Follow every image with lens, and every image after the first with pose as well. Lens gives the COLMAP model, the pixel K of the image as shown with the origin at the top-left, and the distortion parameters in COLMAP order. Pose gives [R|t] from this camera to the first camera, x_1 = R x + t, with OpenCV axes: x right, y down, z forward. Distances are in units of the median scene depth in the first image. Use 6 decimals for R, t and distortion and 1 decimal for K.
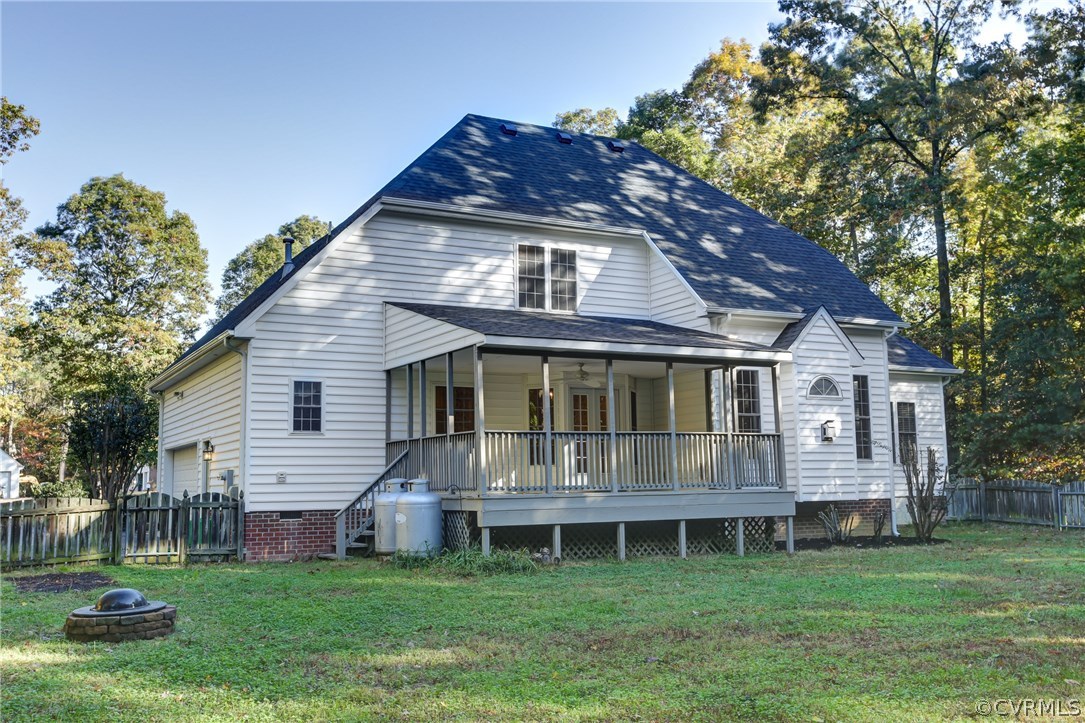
lens RADIAL K [[1045.3, 0, 540.7], [0, 1045.3, 361.4], [0, 0, 1]] dist [0.011415, 0.000000]
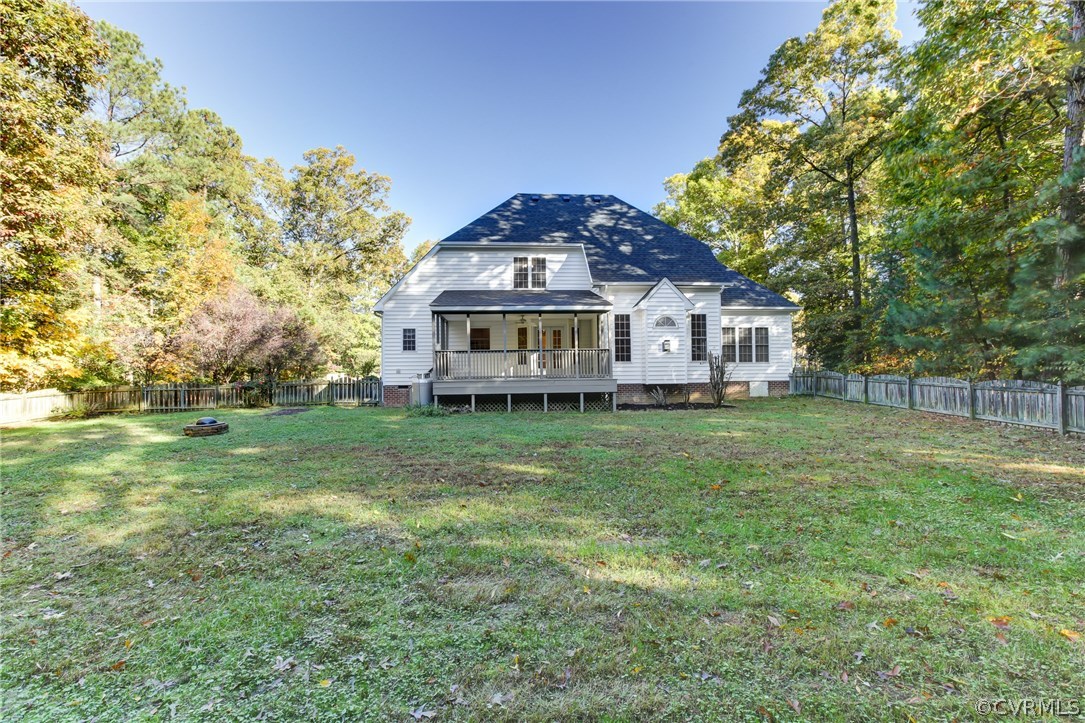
lens RADIAL K [[493.0, 0, 541.2], [0, 493.0, 364.0], [0, 0, 1]] dist [-0.010935, 0.002629]
pose [[0.912493, -0.001834, -0.409088, 0.422115], [0.045628, 0.994207, 0.097320, 0.003731], [0.406540, -0.107470, 0.907290, 0.124854]]
